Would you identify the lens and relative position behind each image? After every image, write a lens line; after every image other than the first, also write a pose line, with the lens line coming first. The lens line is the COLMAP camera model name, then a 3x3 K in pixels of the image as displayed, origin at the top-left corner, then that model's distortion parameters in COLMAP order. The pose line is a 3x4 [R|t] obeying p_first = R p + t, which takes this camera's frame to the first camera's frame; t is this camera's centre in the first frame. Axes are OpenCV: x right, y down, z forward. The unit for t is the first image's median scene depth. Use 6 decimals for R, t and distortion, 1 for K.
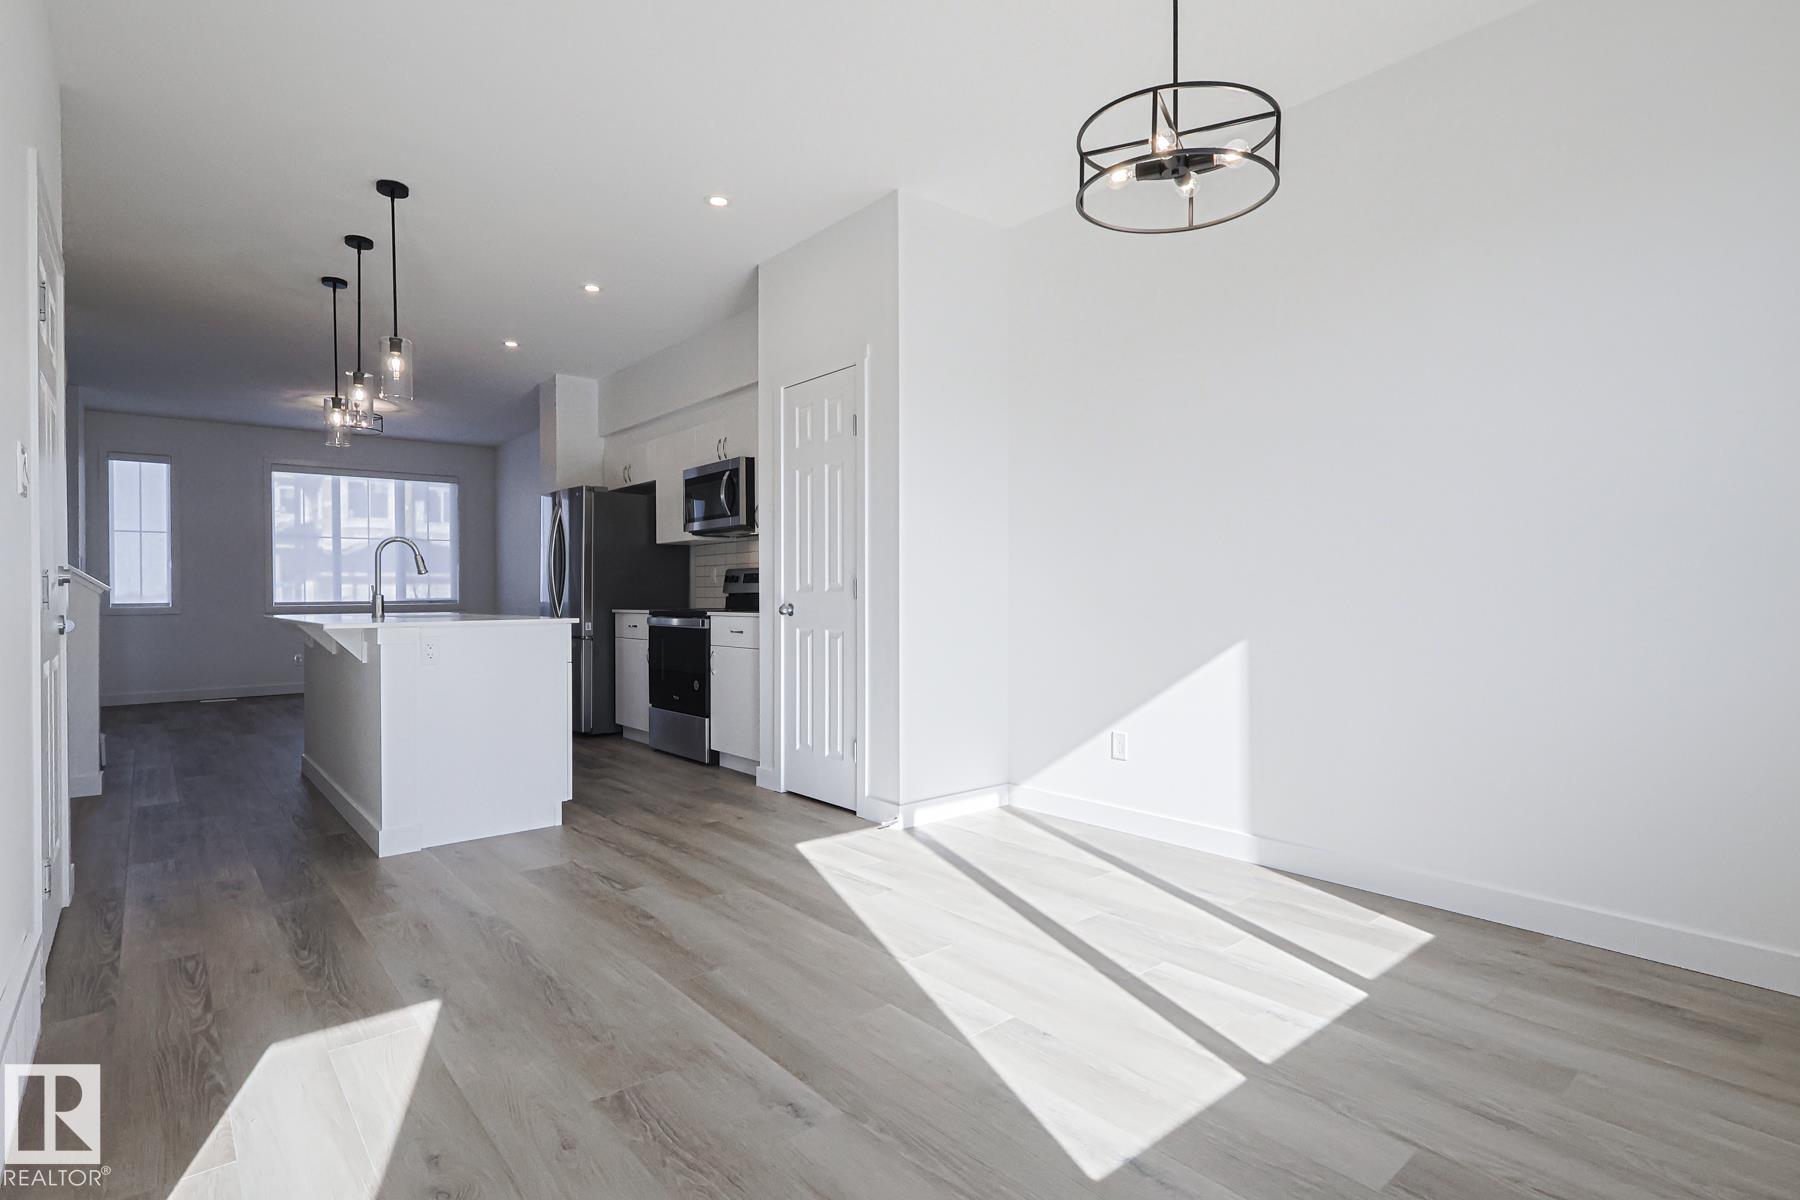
lens RADIAL K [[893.7, 0, 901.8], [0, 893.7, 604.7], [0, 0, 1]] dist [0.002032, 0.000618]
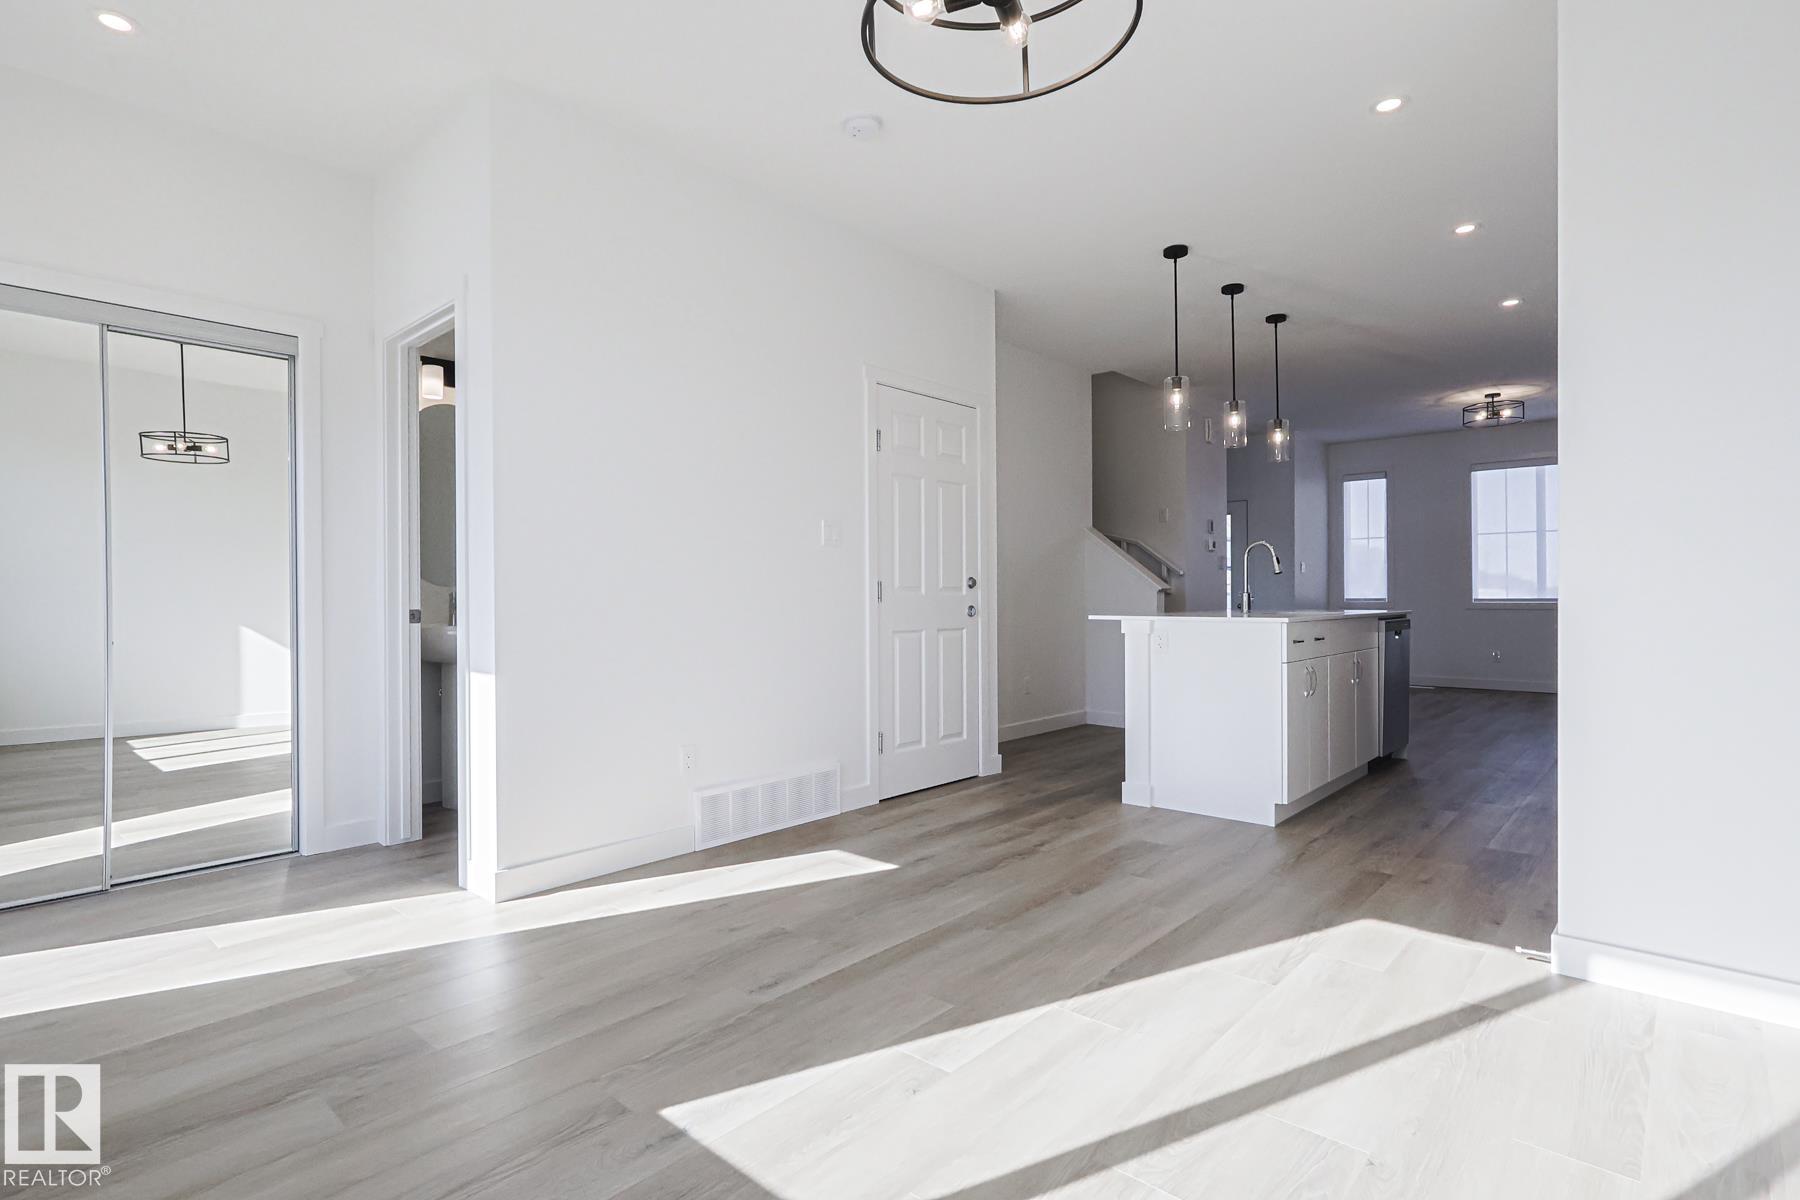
lens RADIAL K [[893.4, 0, 878.3], [0, 893.4, 597.0], [0, 0, 1]] dist [0.001834, 0.000566]
pose [[0.125140, 0.005535, -0.992124, 0.389247], [-0.008533, 0.999953, 0.004503, -0.005331], [0.992102, 0.007902, 0.125181, 0.319240]]
